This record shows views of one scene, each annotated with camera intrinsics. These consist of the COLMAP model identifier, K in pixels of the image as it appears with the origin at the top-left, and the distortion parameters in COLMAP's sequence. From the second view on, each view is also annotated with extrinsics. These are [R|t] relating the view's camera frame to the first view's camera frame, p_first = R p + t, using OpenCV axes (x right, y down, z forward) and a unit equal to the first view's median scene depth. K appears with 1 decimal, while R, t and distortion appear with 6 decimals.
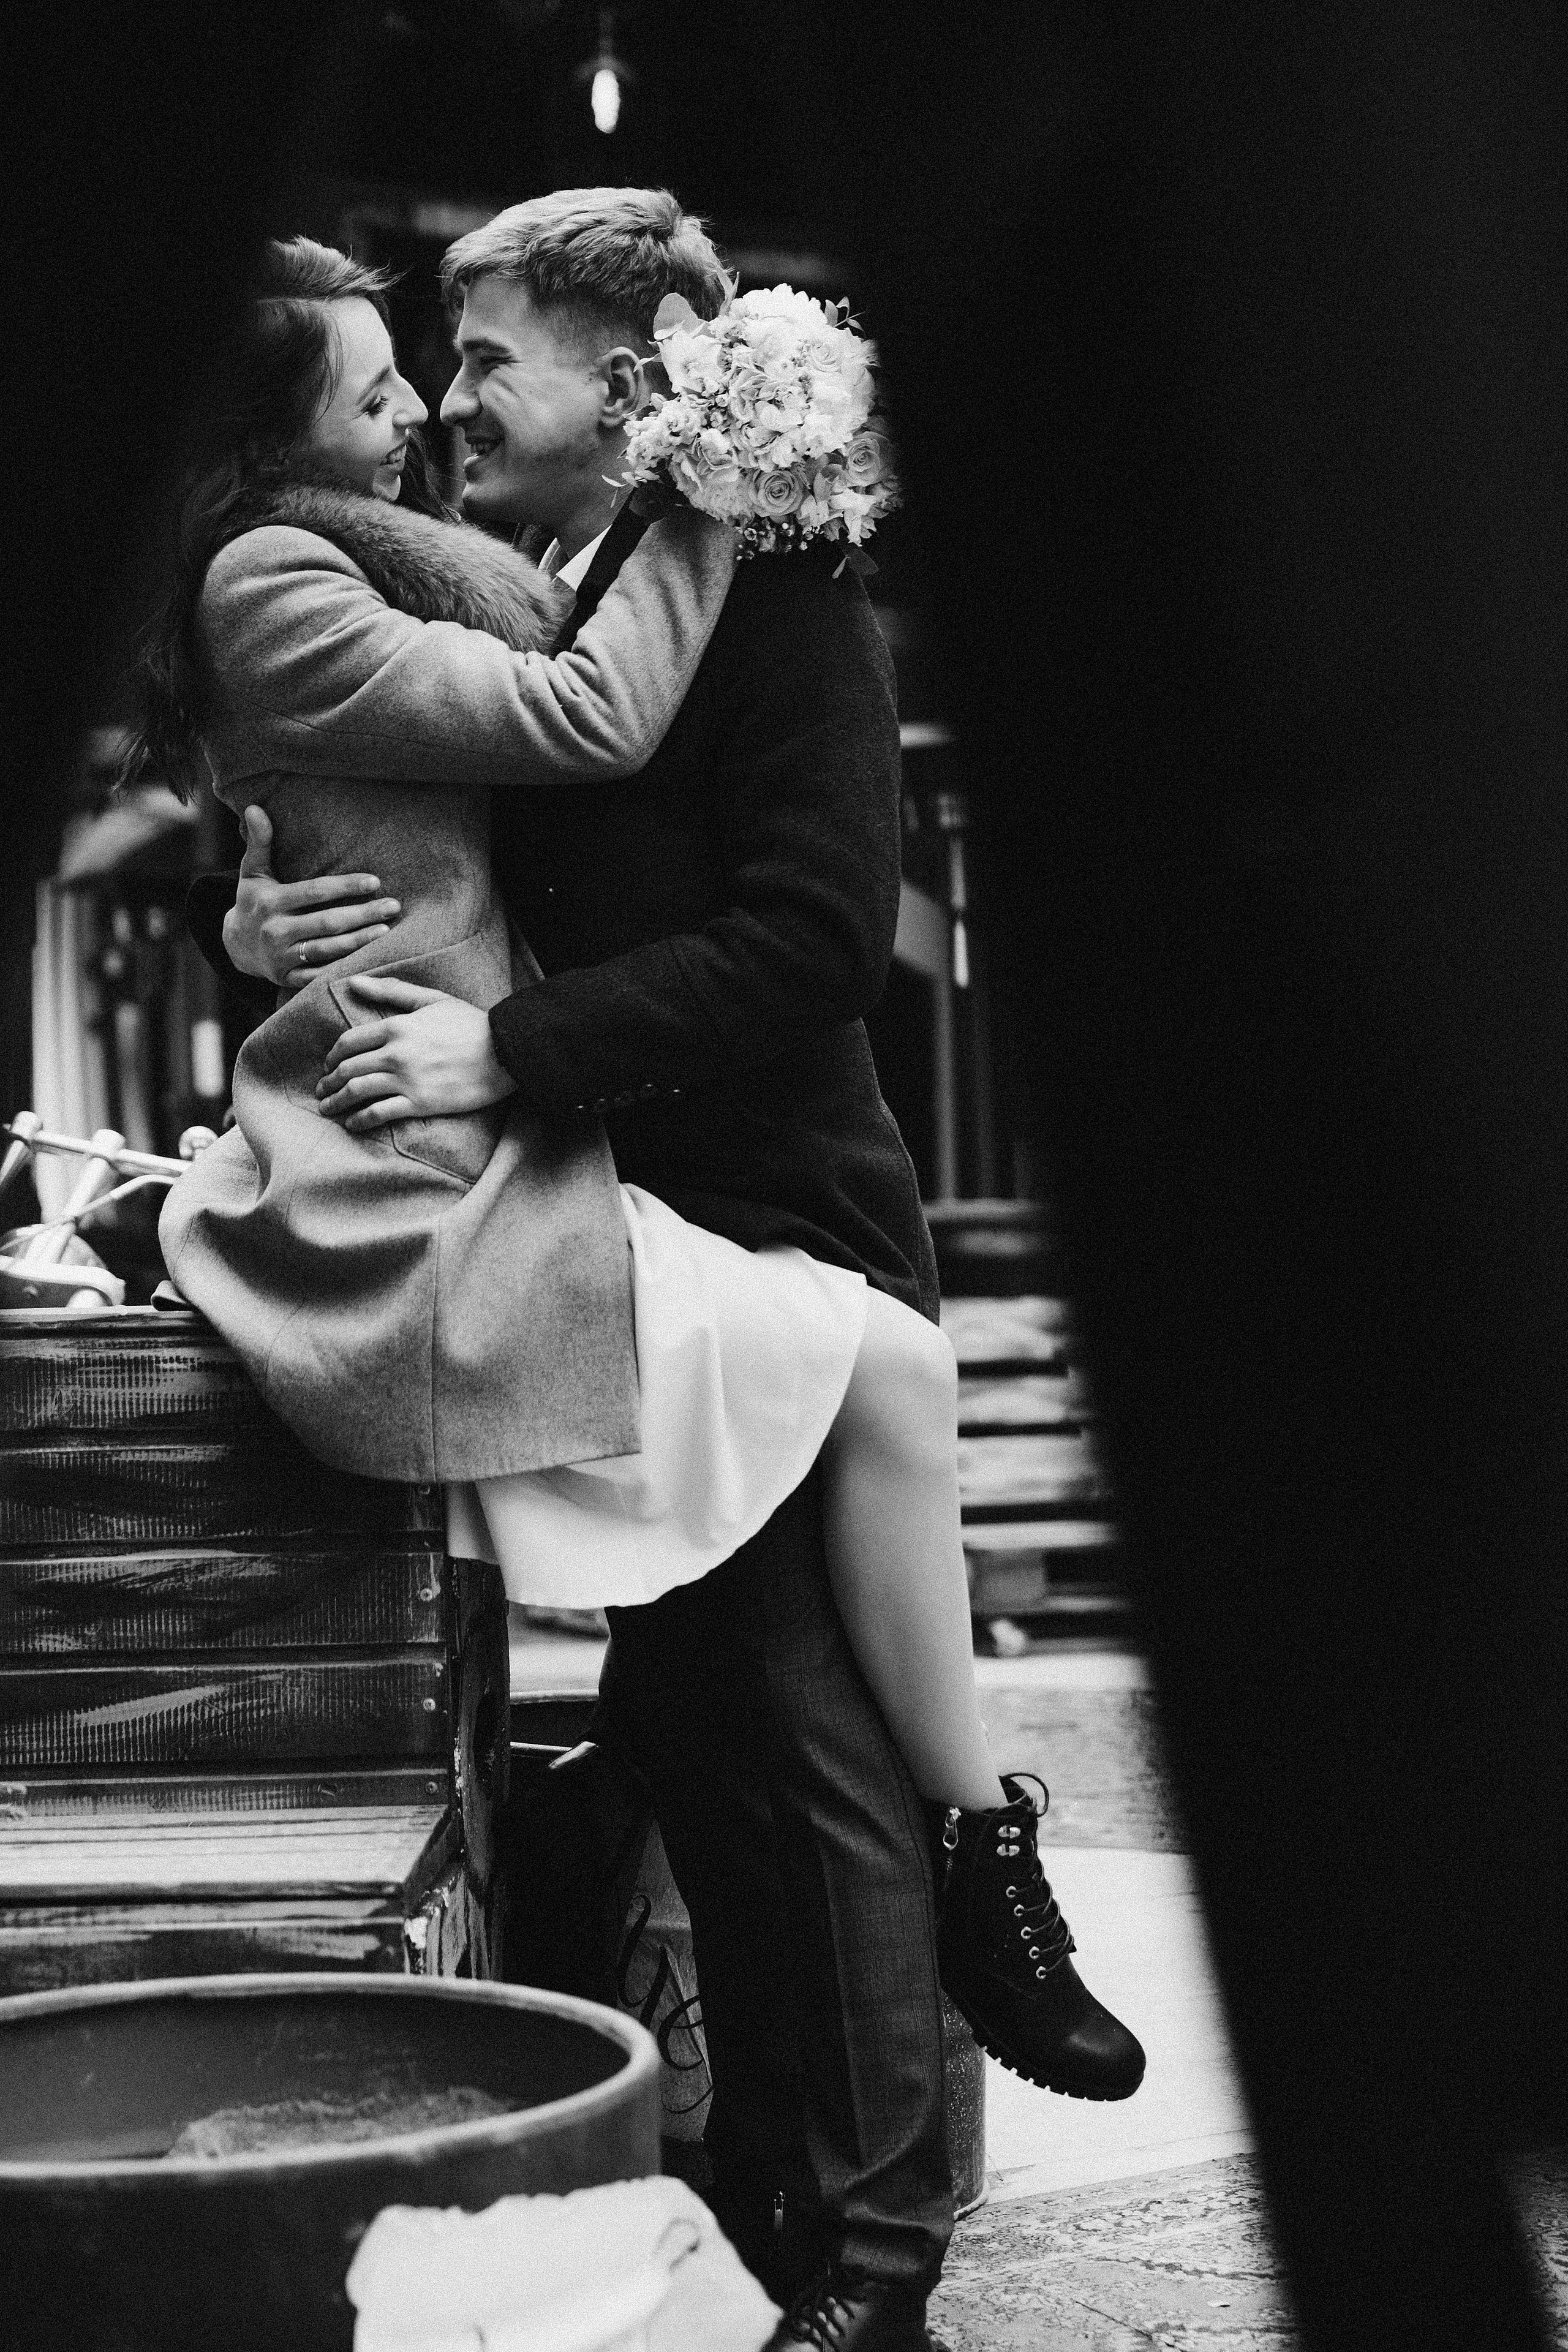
lens RADIAL K [[4518.0, 0, 784.0], [0, 4518.0, 1176.0], [0, 0, 1]] dist [0.205068, 0.015721]
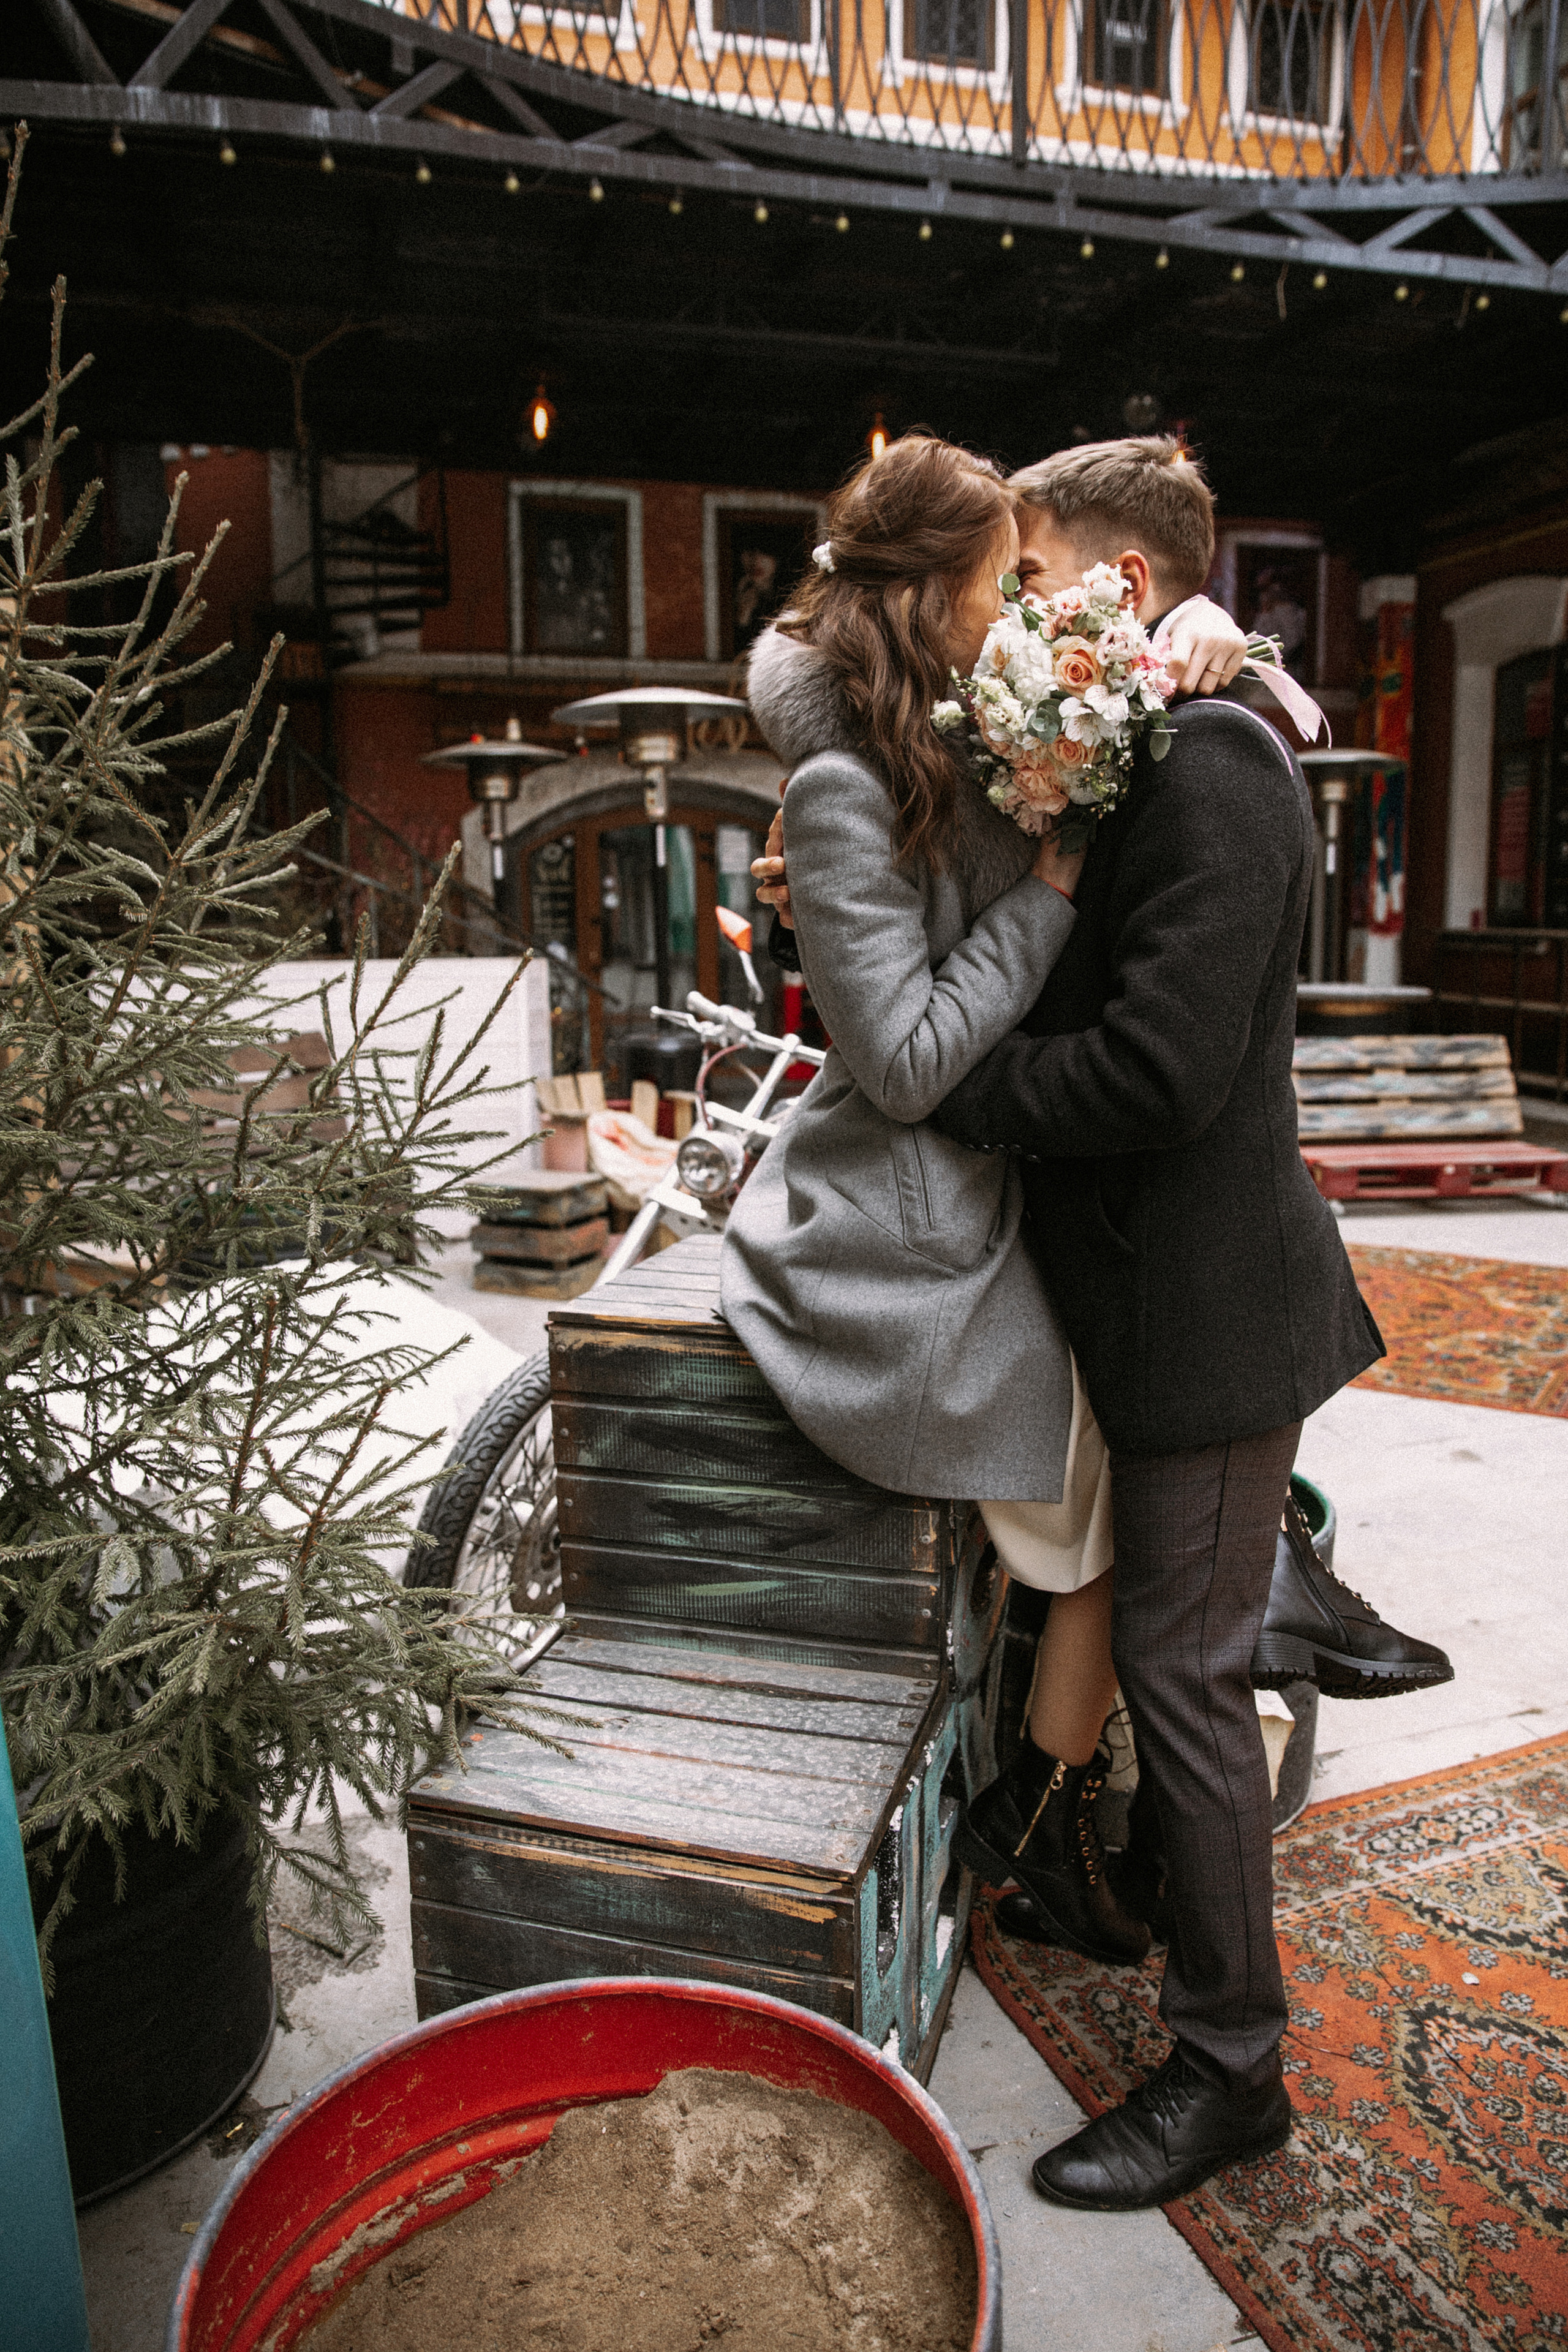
lens RADIAL K [[1641.9, 0, 787.4], [0, 1641.9, 1181.0], [0, 0, 1]] dist [-0.106501, 0.077582]
pose [[0.962973, 0.052590, -0.264420, 0.005440], [-0.006128, 0.984806, 0.173547, -0.098765], [0.269529, -0.165501, 0.948664, 0.540030]]
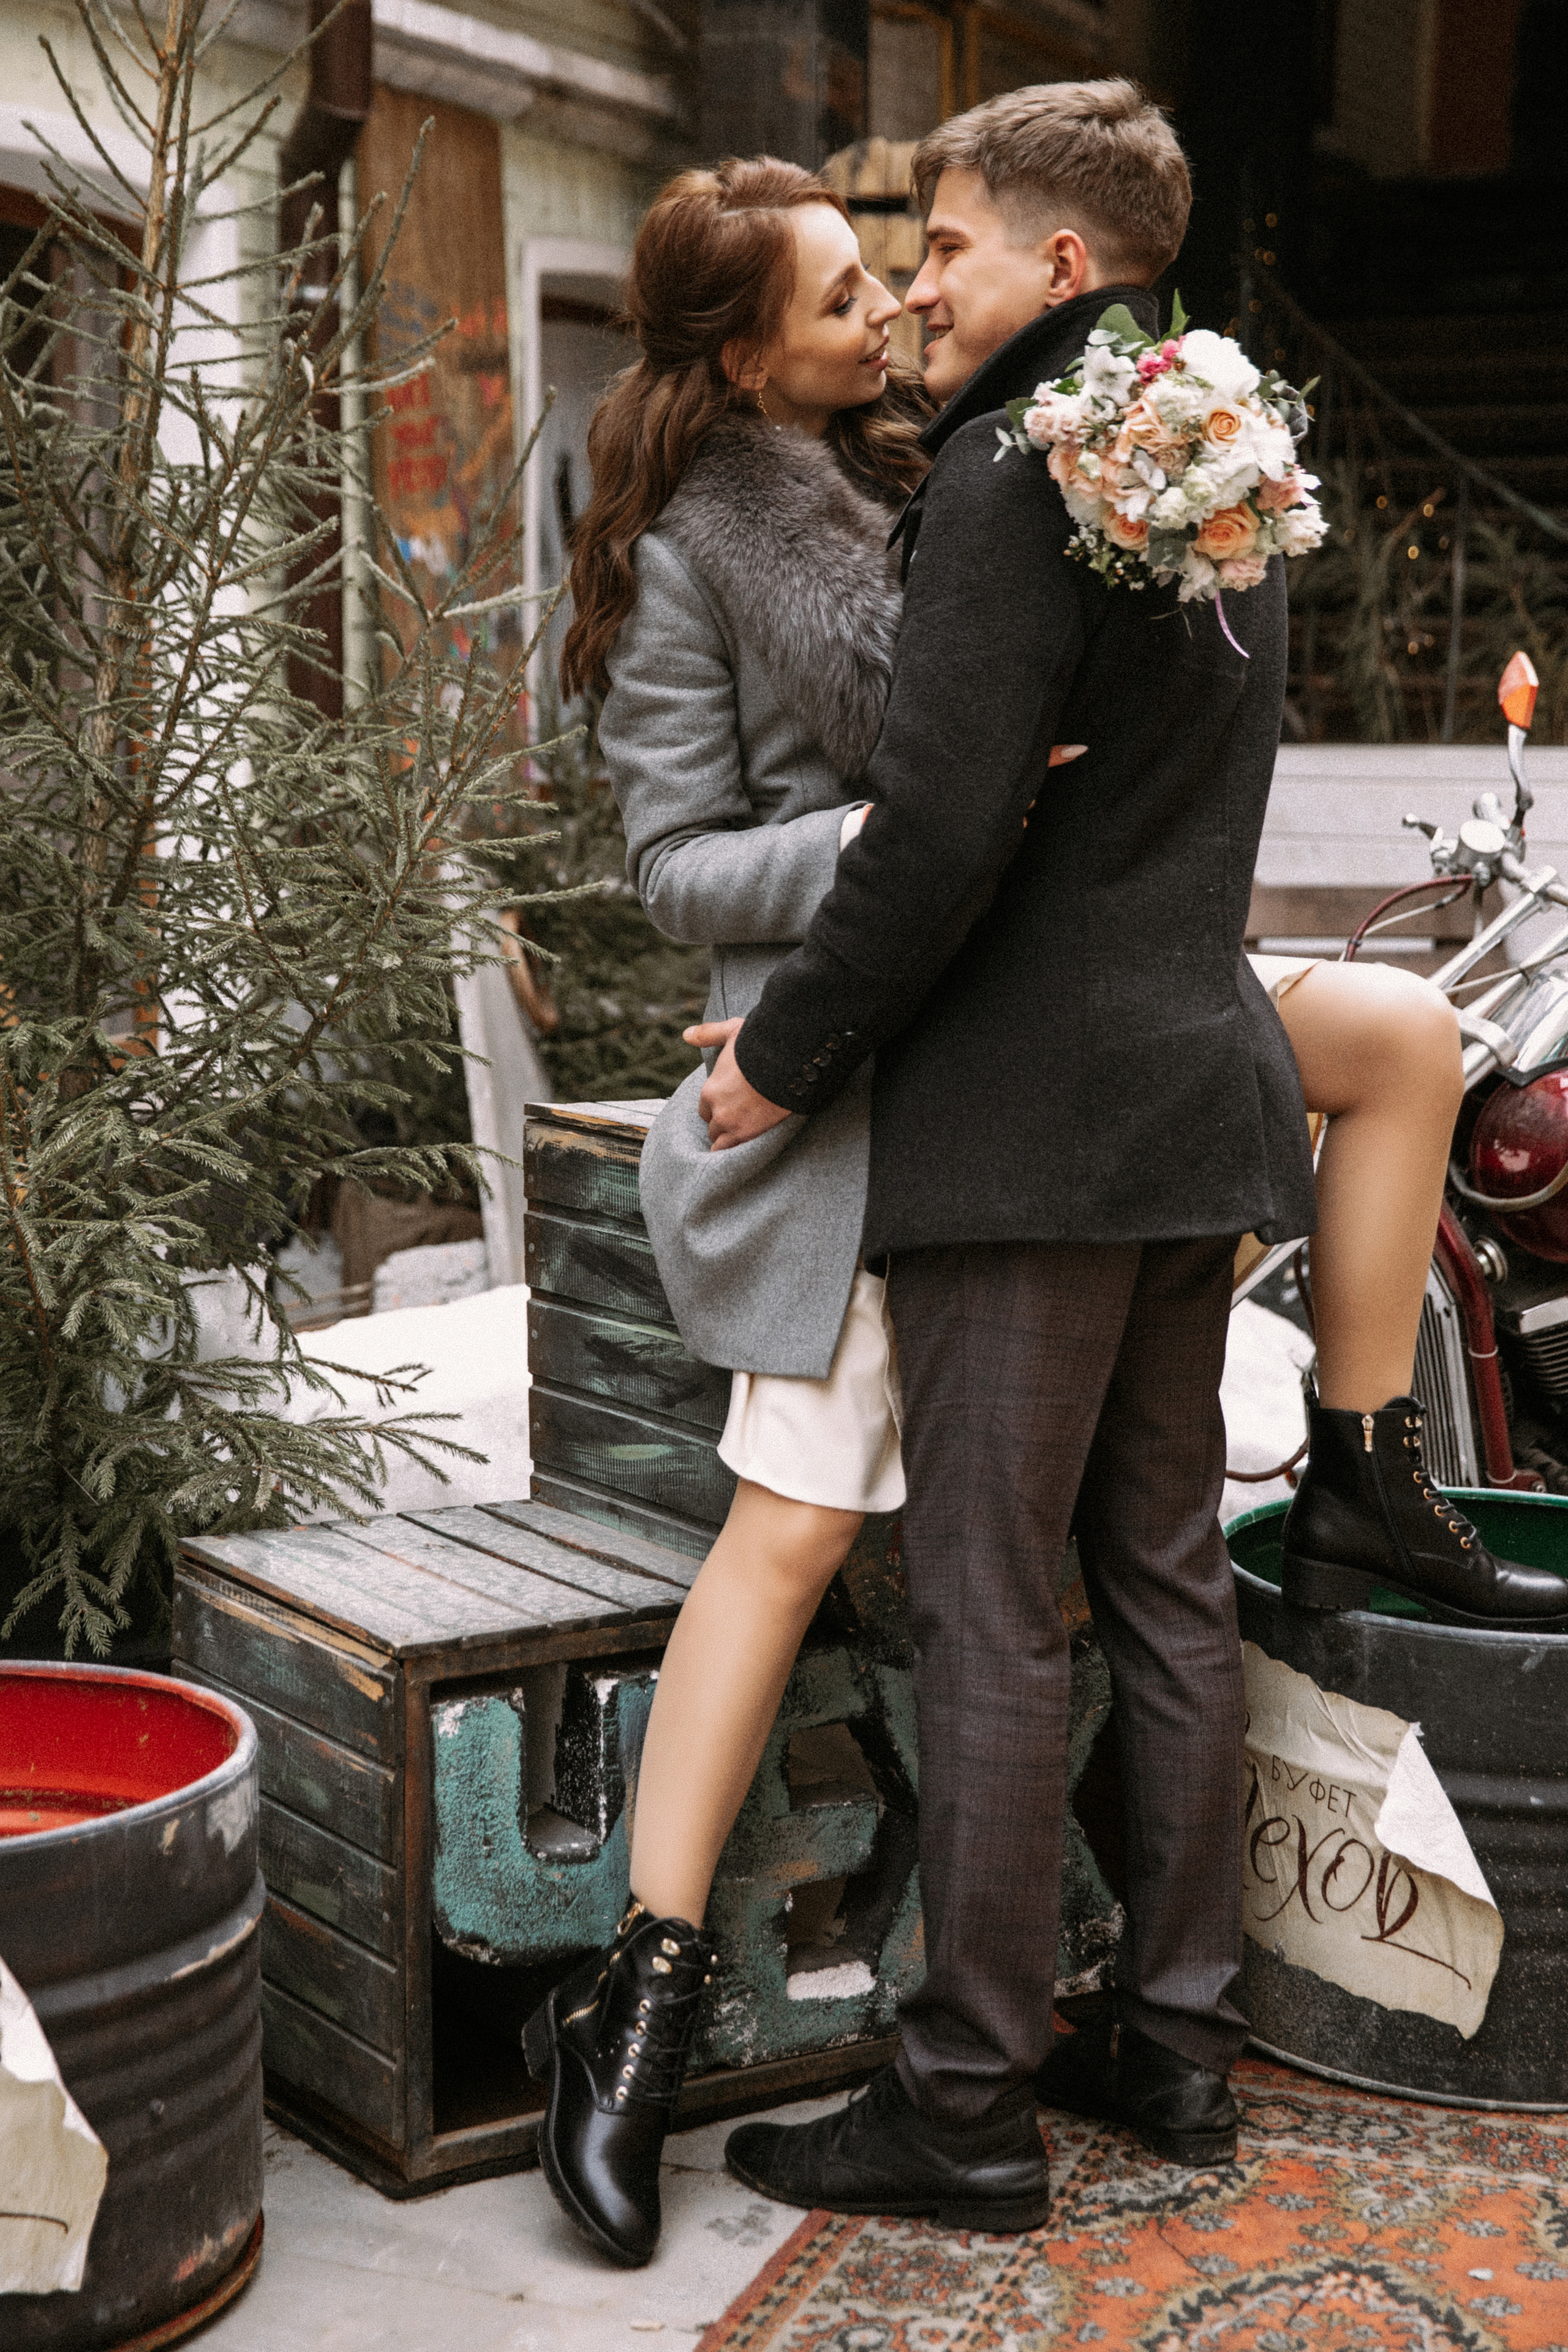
lens RADIAL K [[3818.6, 0, 785.2], [0, 3818.6, 1199.9], [0, 0, 1]] dist [0.199902, 0.028363]
pose [[0.565281, 0.138133, -0.813251, 0.689151], [-0.021420, 0.988005, 0.152927, -0.103048], [0.824620, -0.069027, 0.561459, 0.473716]]
